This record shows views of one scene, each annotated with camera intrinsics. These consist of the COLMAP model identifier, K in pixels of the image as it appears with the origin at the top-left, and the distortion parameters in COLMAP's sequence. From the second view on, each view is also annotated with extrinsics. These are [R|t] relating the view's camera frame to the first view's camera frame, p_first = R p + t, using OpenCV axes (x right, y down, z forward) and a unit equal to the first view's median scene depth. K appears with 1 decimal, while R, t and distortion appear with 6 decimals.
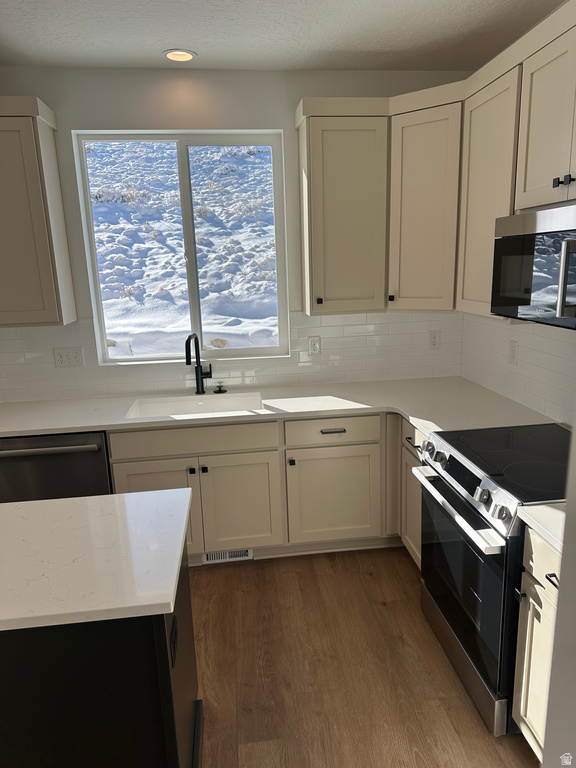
lens RADIAL K [[538.9, 0, 289.4], [0, 538.9, 388.4], [0, 0, 1]] dist [0.059437, -0.075896]
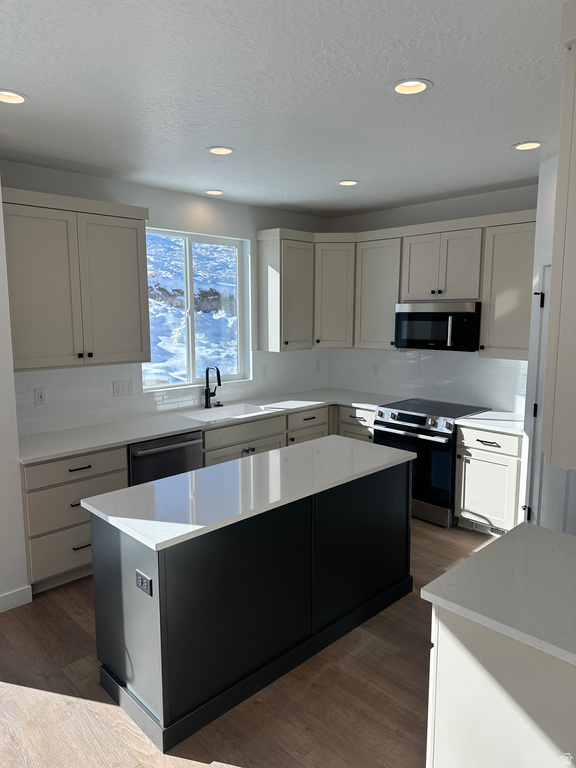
lens RADIAL K [[538.9, 0, 285.3], [0, 538.9, 377.7], [0, 0, 1]] dist [0.059437, -0.075896]
pose [[0.791512, -0.046761, 0.609362, -0.966092], [0.116425, 0.990346, -0.075230, 0.068760], [-0.599961, 0.130491, 0.789315, -0.296615]]
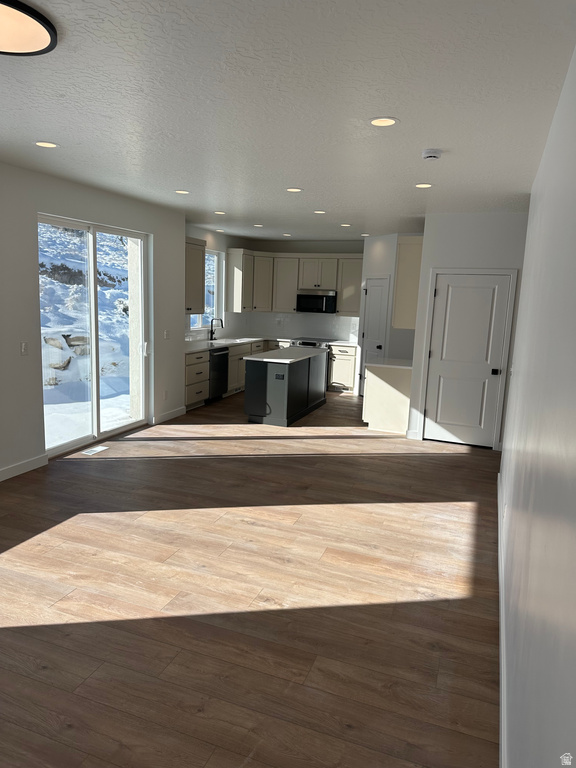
lens RADIAL K [[538.9, 0, 293.1], [0, 538.9, 390.2], [0, 0, 1]] dist [0.059437, -0.075896]
pose [[0.453566, -0.109560, 0.884463, -2.744203], [0.149859, 0.987660, 0.045492, 0.224215], [-0.878533, 0.111911, 0.464388, -0.711867]]
